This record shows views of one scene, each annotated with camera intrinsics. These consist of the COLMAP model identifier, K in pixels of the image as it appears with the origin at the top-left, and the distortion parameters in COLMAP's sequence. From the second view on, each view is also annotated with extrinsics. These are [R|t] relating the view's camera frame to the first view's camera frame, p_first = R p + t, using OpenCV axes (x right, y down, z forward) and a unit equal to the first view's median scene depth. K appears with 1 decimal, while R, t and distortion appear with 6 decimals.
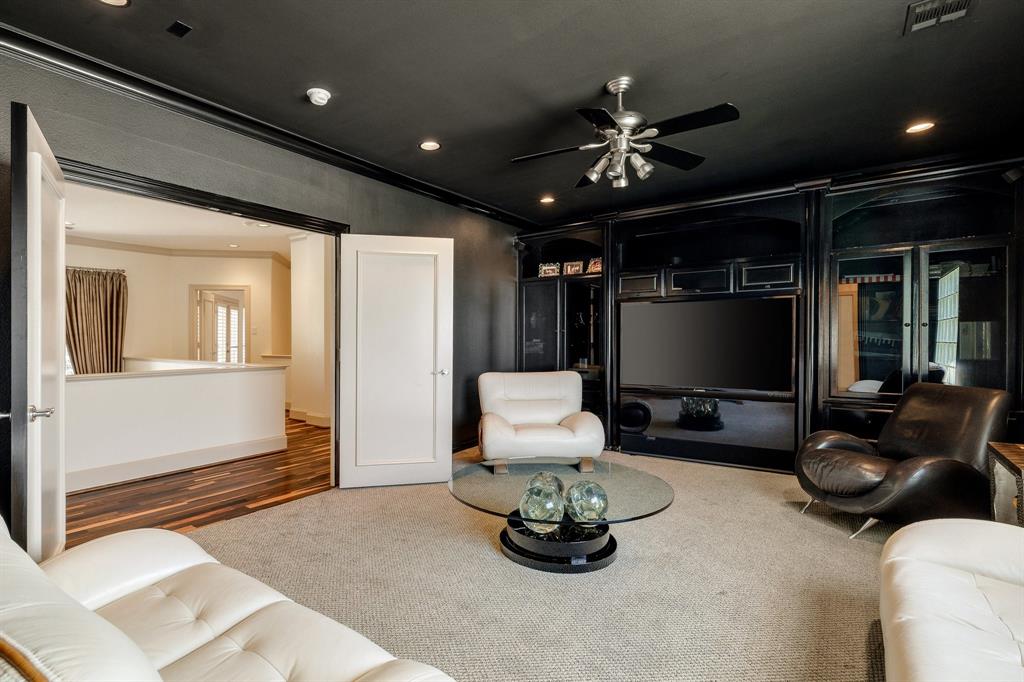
lens RADIAL K [[463.5, 0, 492.4], [0, 463.5, 333.3], [0, 0, 1]] dist [0.000387, -0.000116]
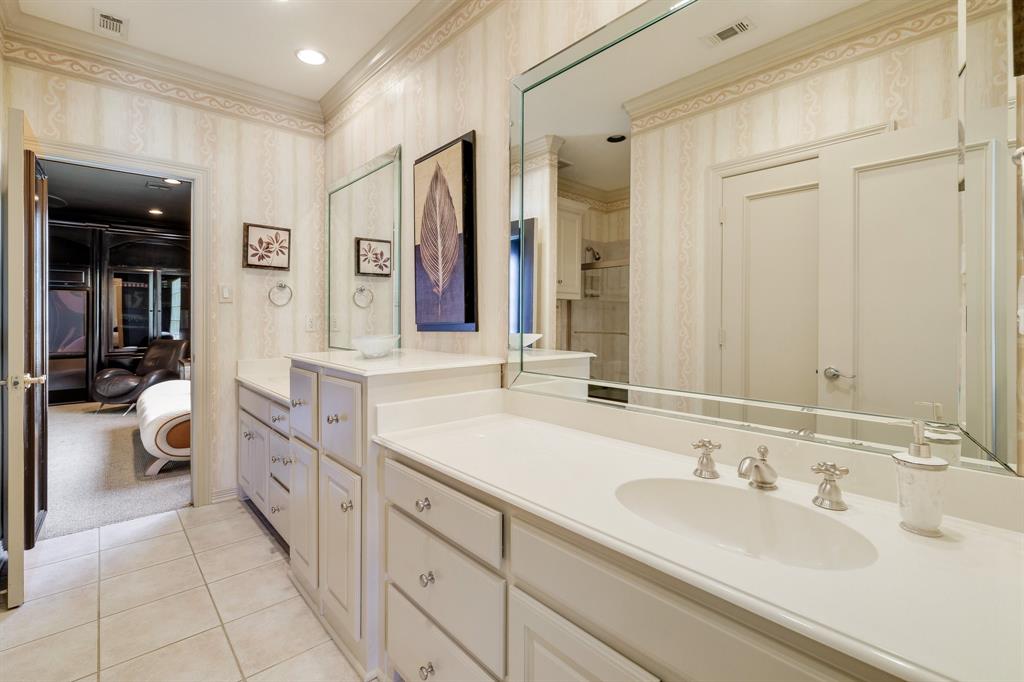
lens RADIAL K [[463.5, 0, 492.4], [0, 463.5, 333.3], [0, 0, 1]] dist [0.000387, -0.000116]
pose [[0.222537, -0.020752, 0.974703, -0.622846], [-0.010583, 0.999663, 0.023700, 0.012160], [-0.974867, -0.015590, 0.222243, -0.757546]]
